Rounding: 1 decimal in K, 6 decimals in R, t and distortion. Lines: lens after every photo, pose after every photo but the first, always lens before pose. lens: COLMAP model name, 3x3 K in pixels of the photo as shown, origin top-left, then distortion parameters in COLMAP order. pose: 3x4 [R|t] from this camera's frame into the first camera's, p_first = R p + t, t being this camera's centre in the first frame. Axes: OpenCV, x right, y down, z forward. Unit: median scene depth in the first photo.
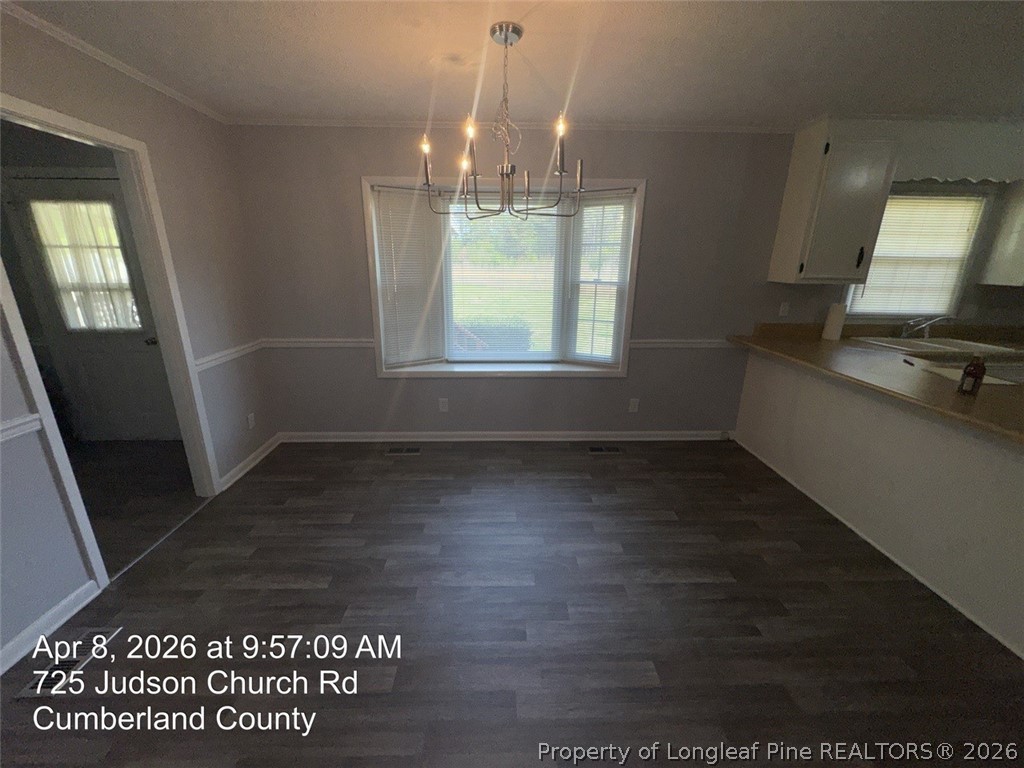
lens RADIAL K [[407.0, 0, 511.0], [0, 407.0, 384.3], [0, 0, 1]] dist [-0.004352, -0.000540]
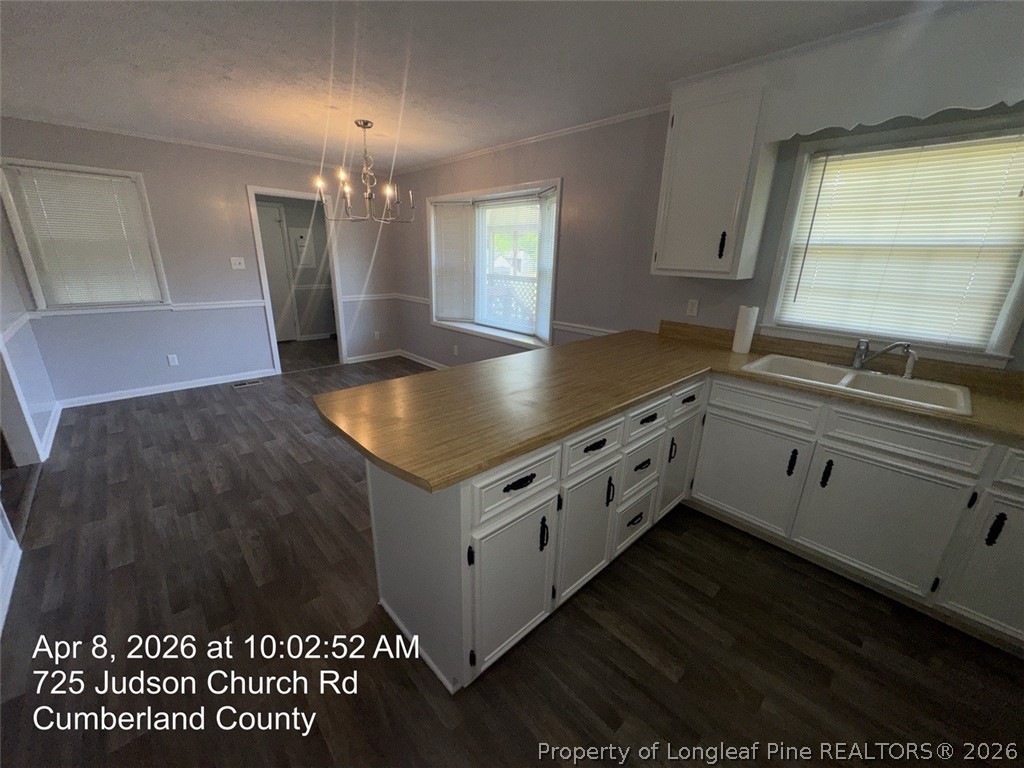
lens RADIAL K [[407.0, 0, 508.4], [0, 407.0, 383.9], [0, 0, 1]] dist [-0.004352, -0.000540]
pose [[0.662825, 0.236698, -0.710378, 1.078172], [-0.235370, 0.966494, 0.102422, -0.027622], [0.710819, 0.099314, 0.696329, 0.153774]]
